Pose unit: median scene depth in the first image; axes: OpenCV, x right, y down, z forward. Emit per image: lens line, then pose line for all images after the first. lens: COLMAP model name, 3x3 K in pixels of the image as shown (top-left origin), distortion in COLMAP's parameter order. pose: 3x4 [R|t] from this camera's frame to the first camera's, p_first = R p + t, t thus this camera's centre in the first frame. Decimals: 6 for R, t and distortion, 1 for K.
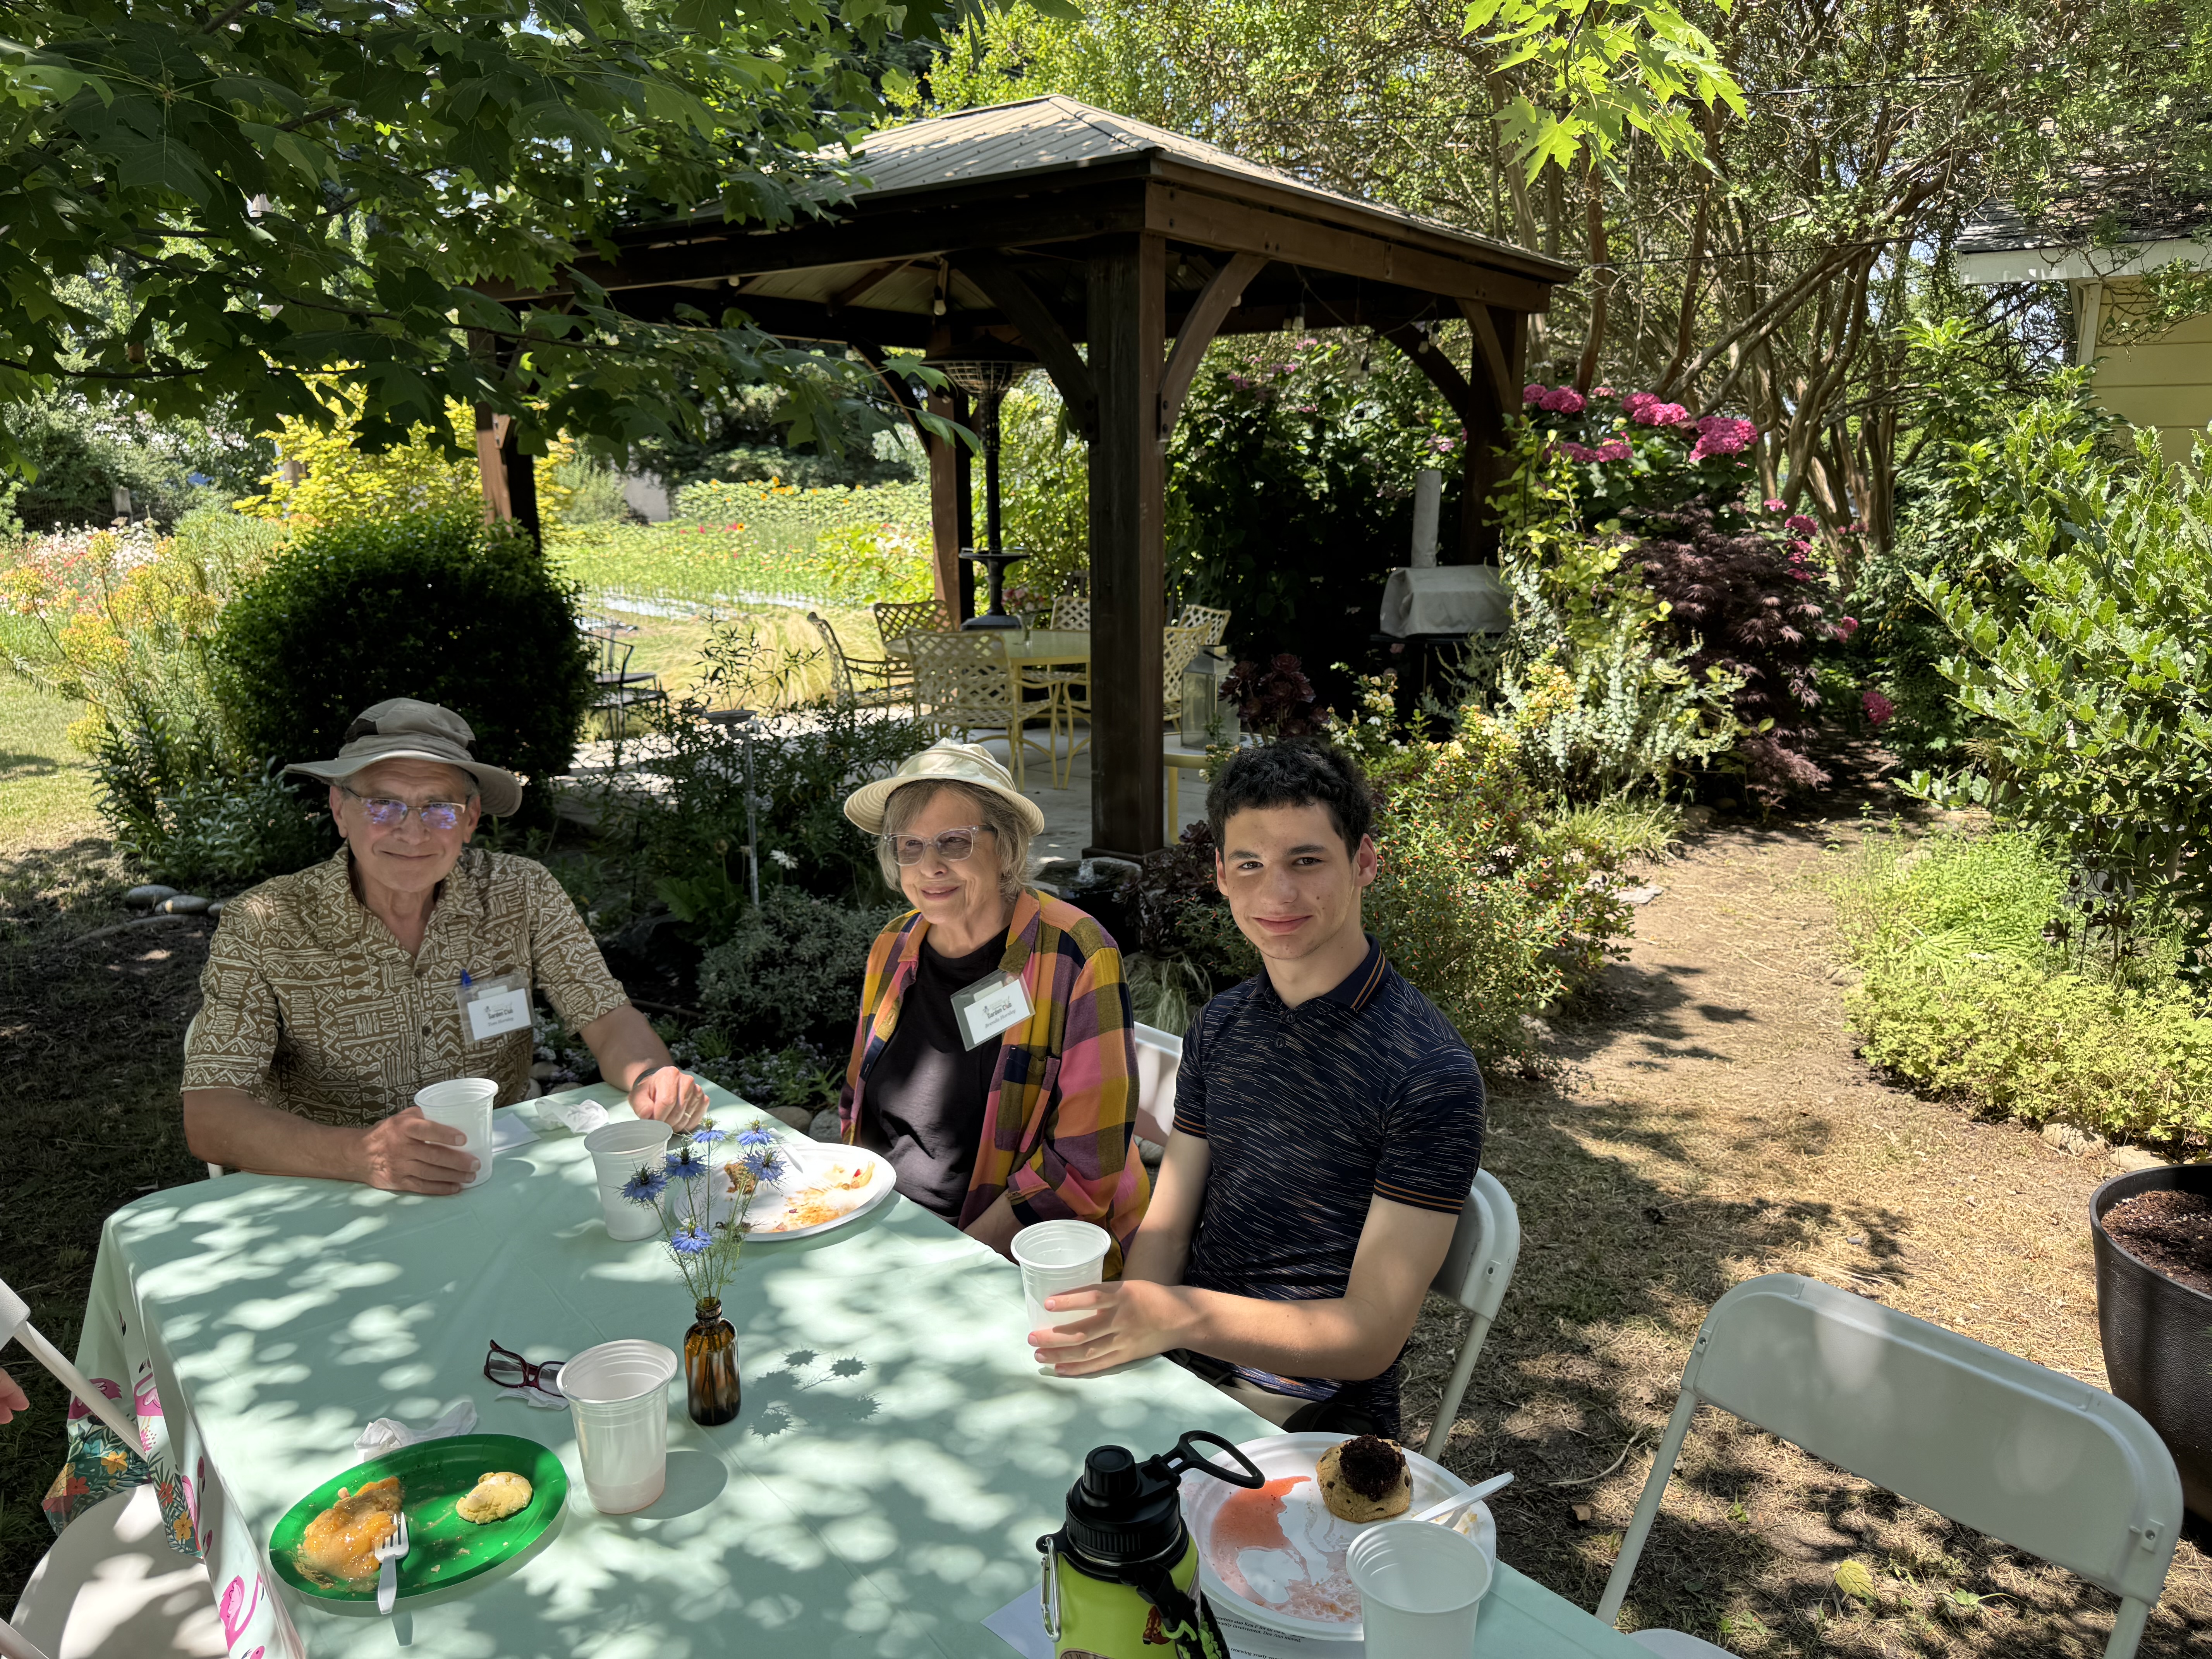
lens RADIAL K [[1539.8, 0, 1106.0], [0, 1539.8, 829.5], [0, 0, 1]] dist [0.058765, -0.084901]
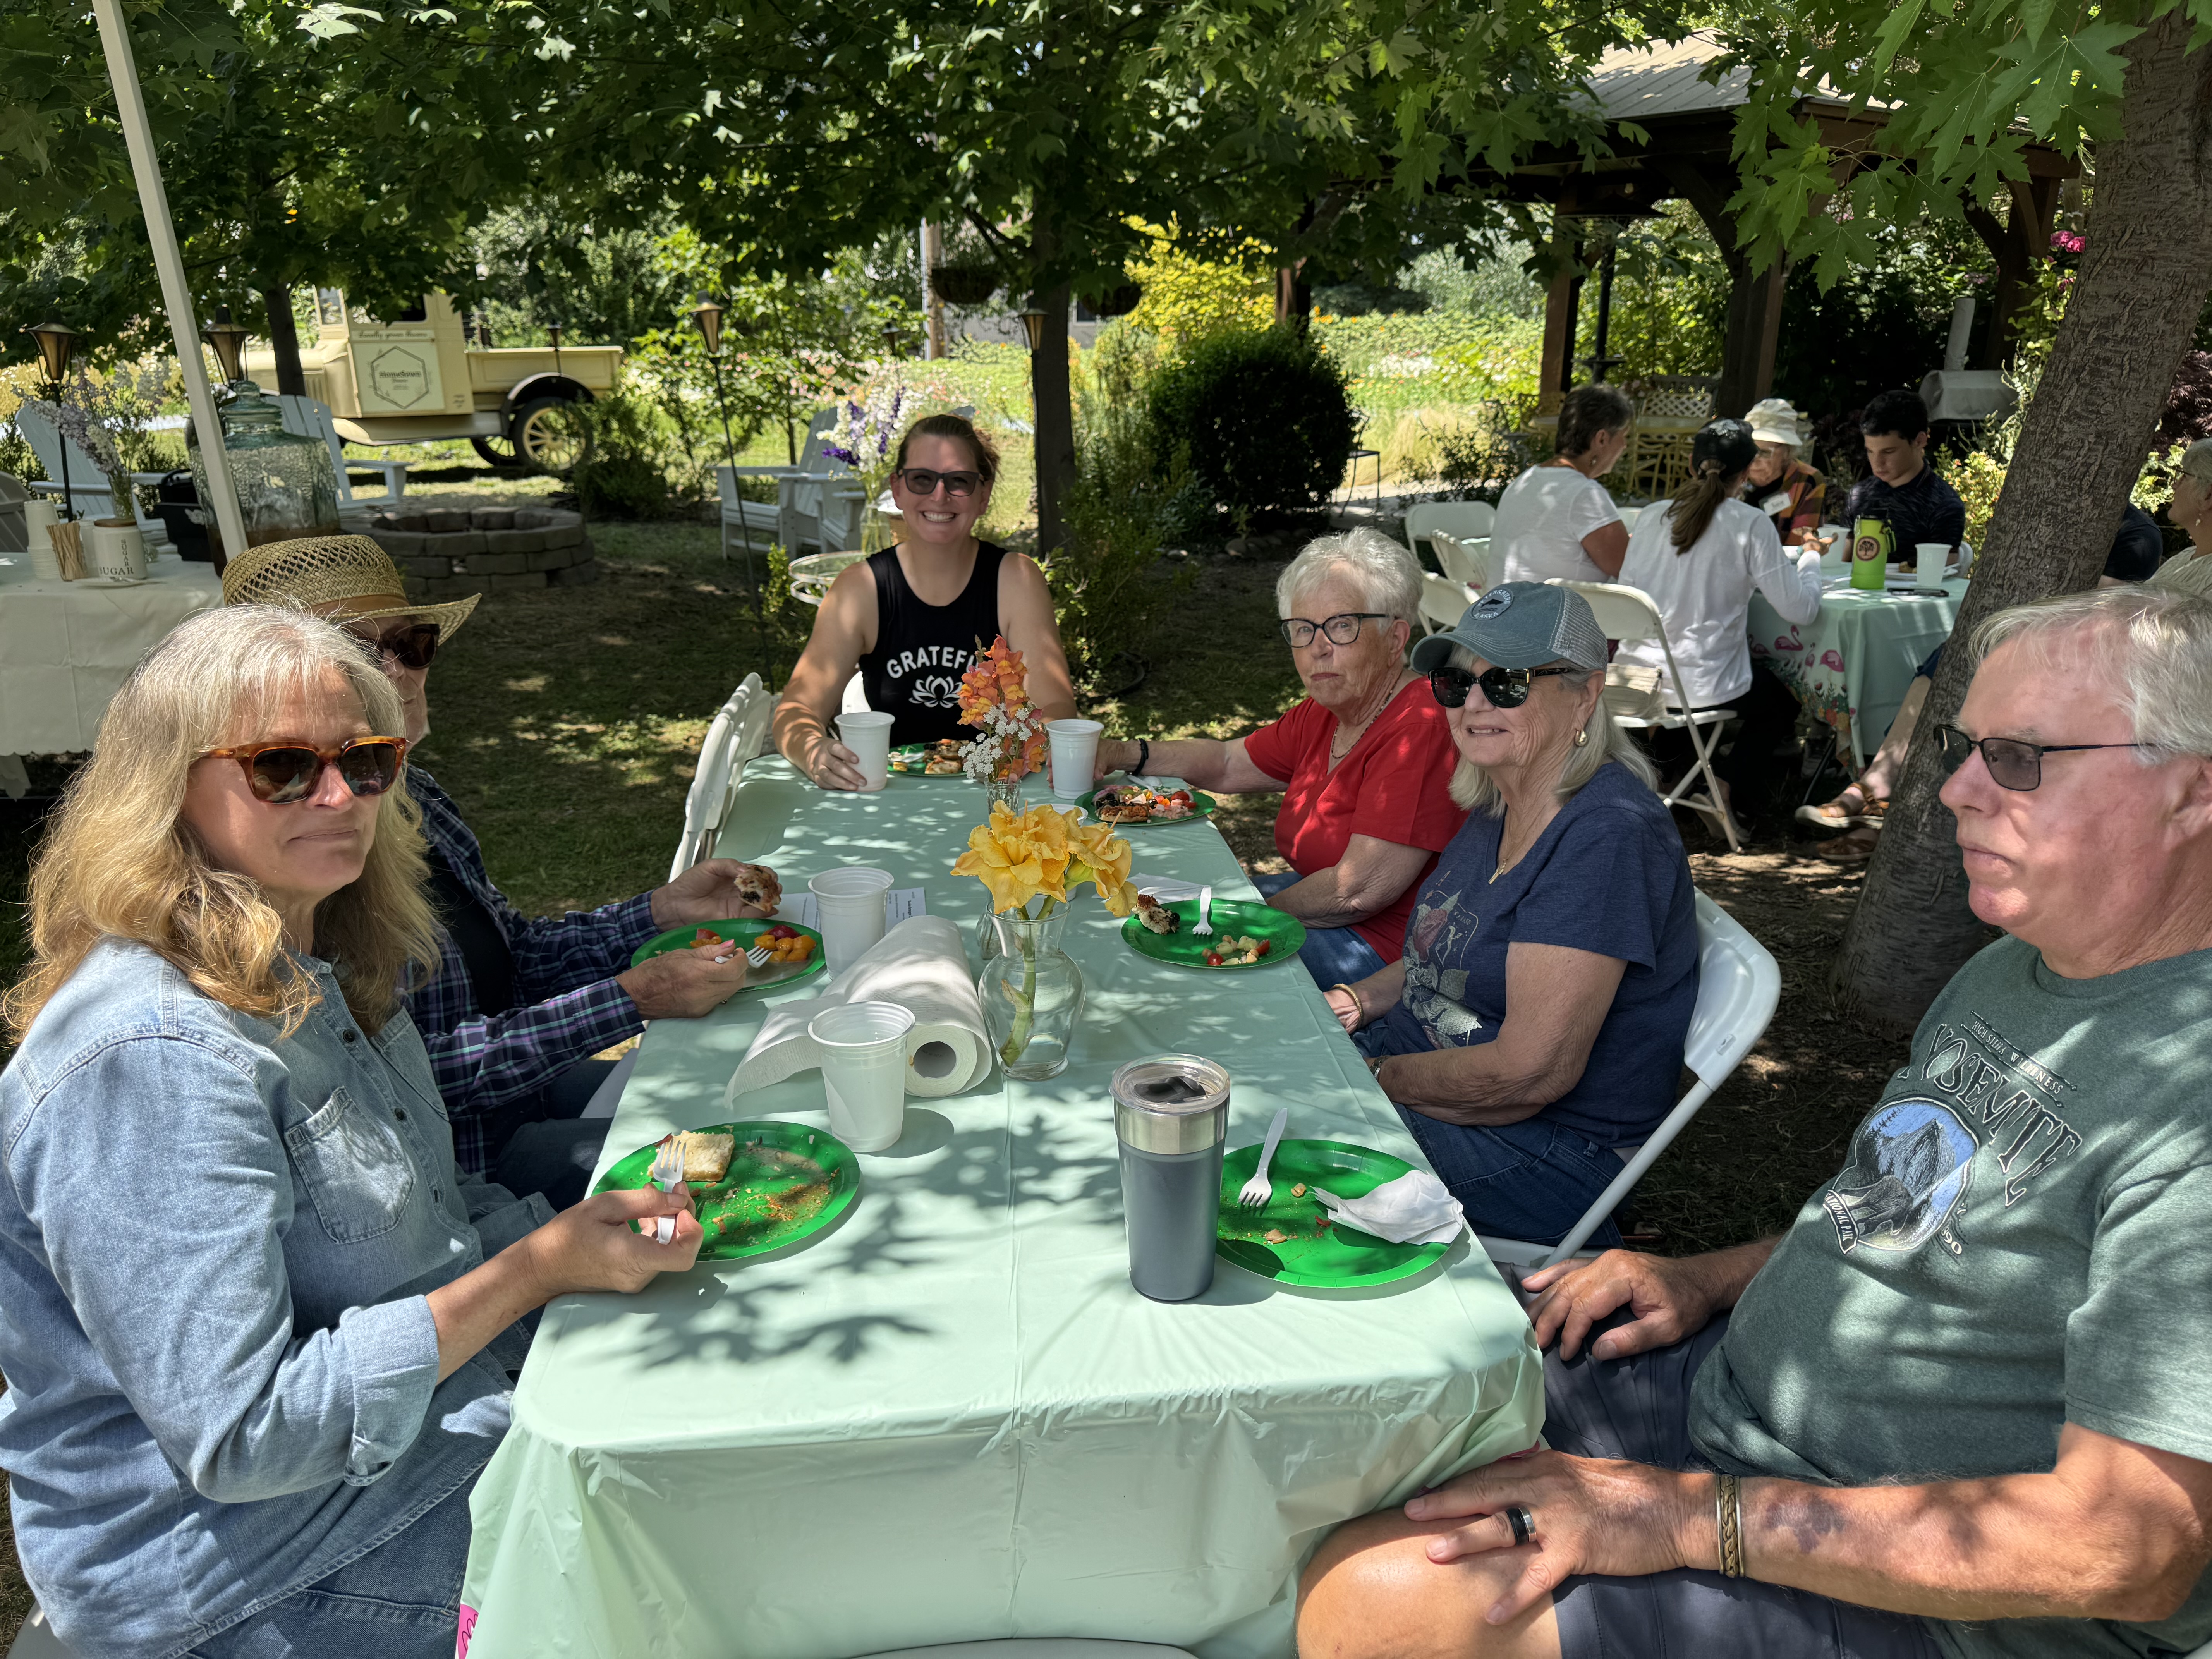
lens RADIAL K [[1539.8, 0, 1106.0], [0, 1539.8, 829.5], [0, 0, 1]] dist [0.058765, -0.084901]
pose [[0.964701, 0.093073, -0.246354, -0.134315], [-0.068511, 0.991952, 0.106477, 0.132381], [0.254282, -0.085840, 0.963313, -0.525724]]
